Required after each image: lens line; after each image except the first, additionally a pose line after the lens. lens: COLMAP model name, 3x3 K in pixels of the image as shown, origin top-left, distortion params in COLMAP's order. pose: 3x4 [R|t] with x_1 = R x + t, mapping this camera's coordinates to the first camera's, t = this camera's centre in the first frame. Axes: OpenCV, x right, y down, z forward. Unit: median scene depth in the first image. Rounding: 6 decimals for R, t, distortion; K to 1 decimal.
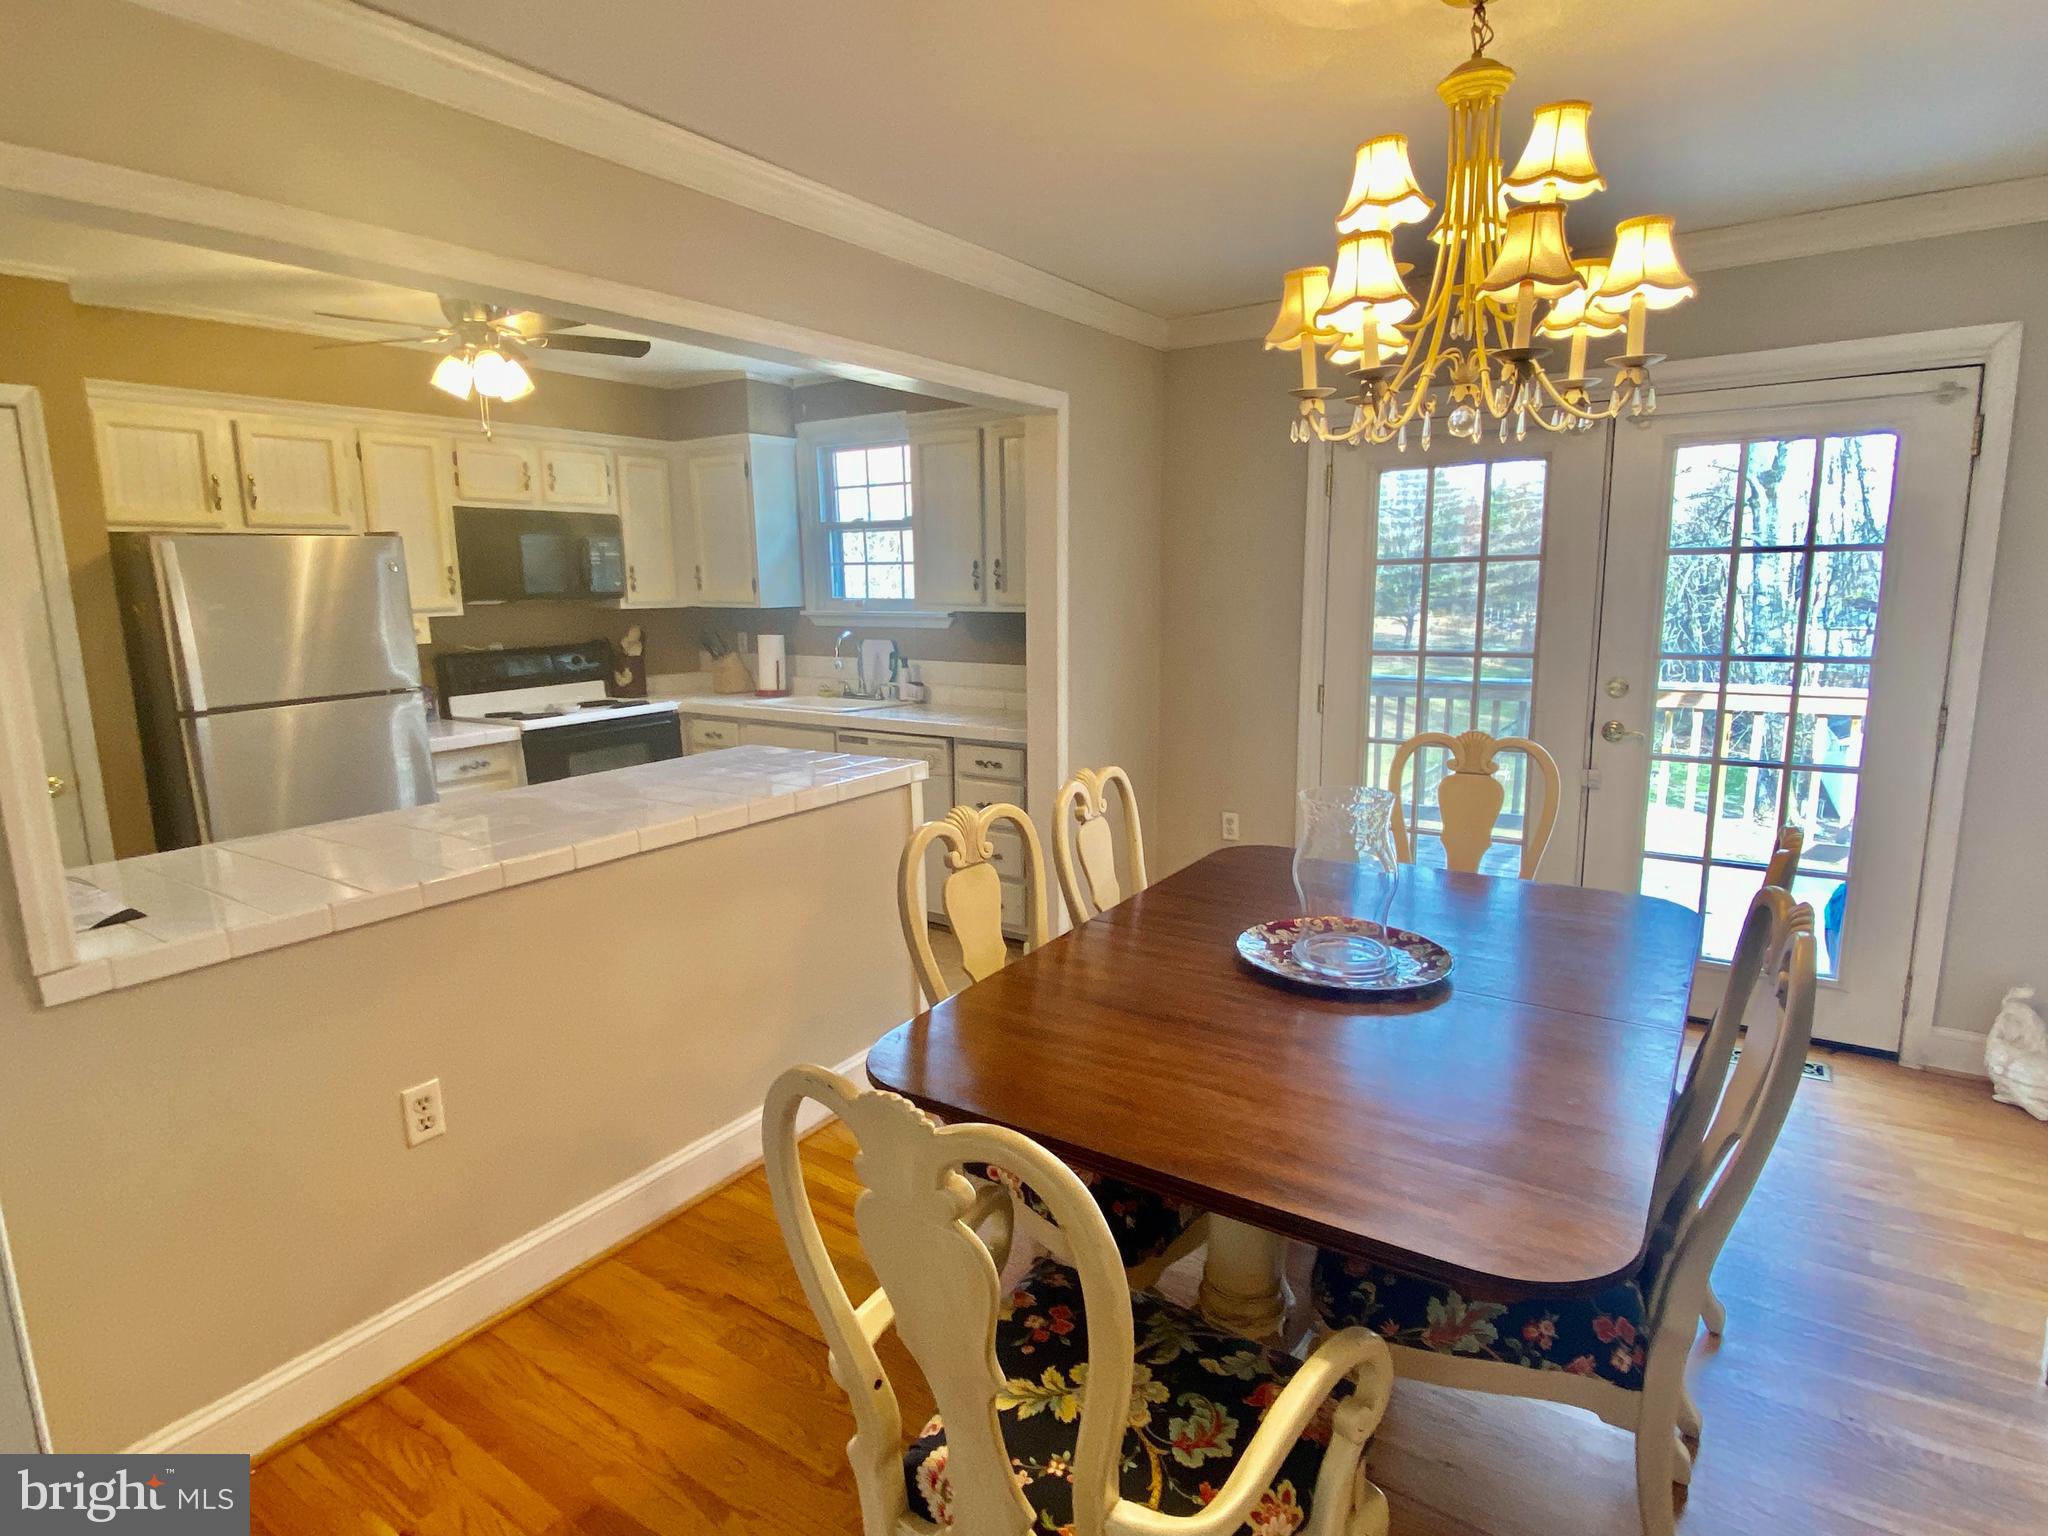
lens RADIAL K [[1069.3, 0, 1056.6], [0, 1069.3, 766.5], [0, 0, 1]] dist [0.023220, -0.043915]
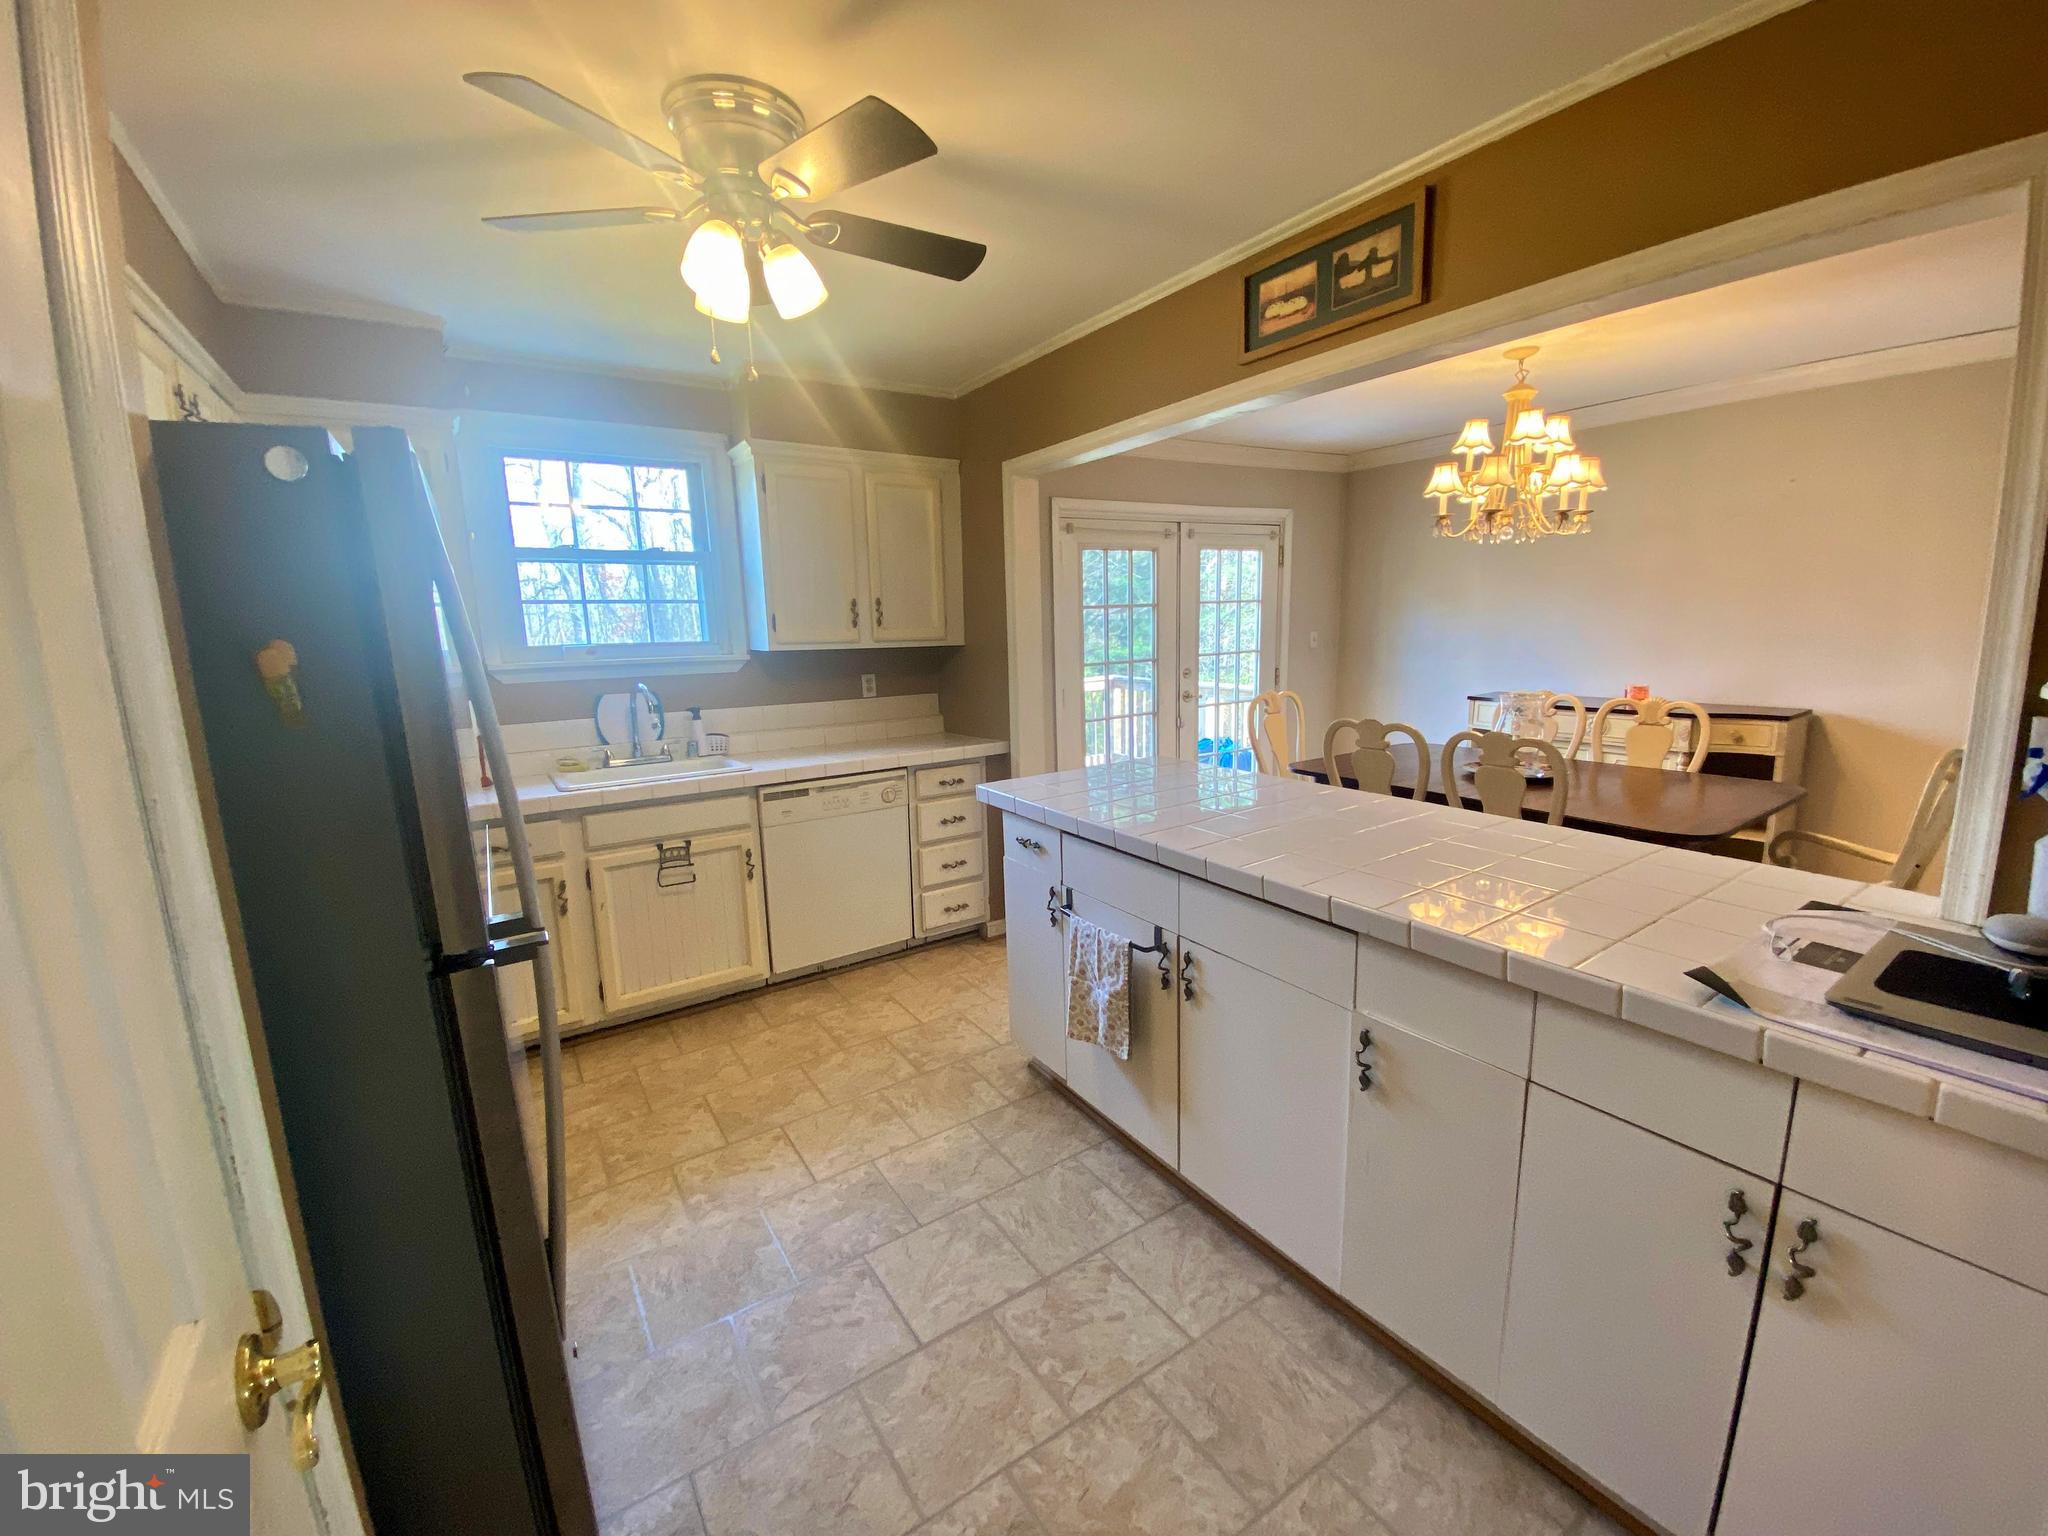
lens RADIAL K [[825.2, 0, 1024.0], [0, 825.2, 768.0], [0, 0, 1]] dist [0.001886, -0.015508]
pose [[0.378928, -0.157042, 0.912004, -0.702843], [0.180692, 0.979084, 0.093517, -0.071625], [-0.907614, 0.129356, 0.399378, 0.511994]]
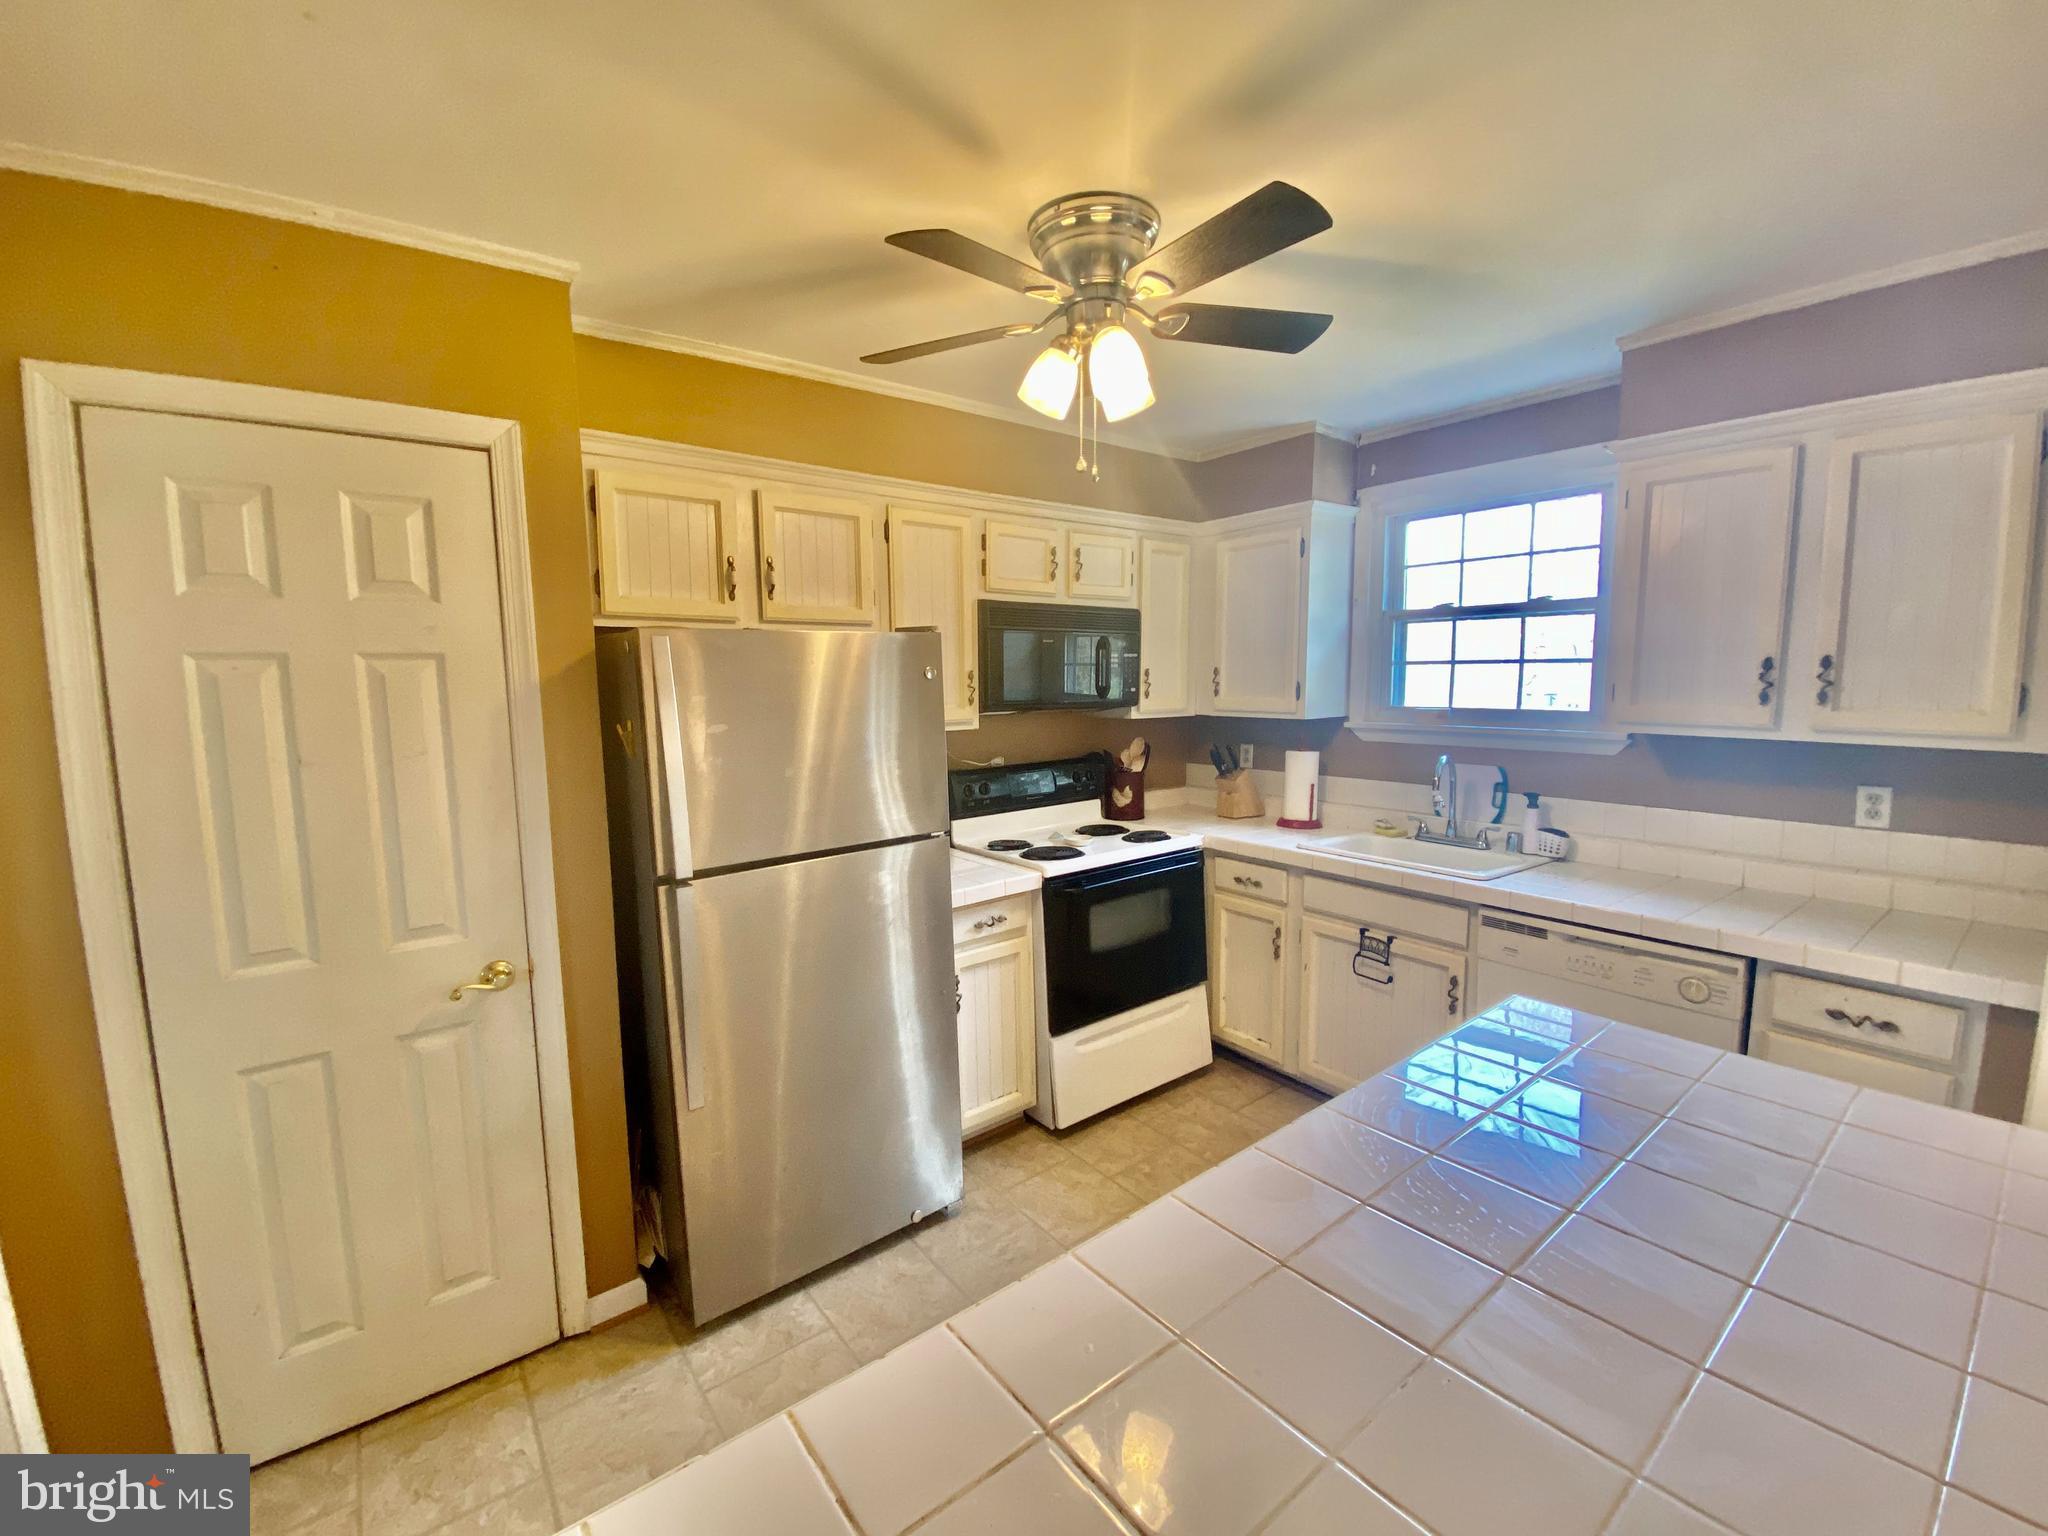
lens RADIAL K [[825.2, 0, 1024.0], [0, 825.2, 768.0], [0, 0, 1]] dist [0.001886, -0.015508]
pose [[0.941378, 0.033545, -0.335681, -0.290845], [-0.054536, 0.997088, -0.053301, -0.075011], [0.332915, 0.068483, 0.940467, 0.393040]]
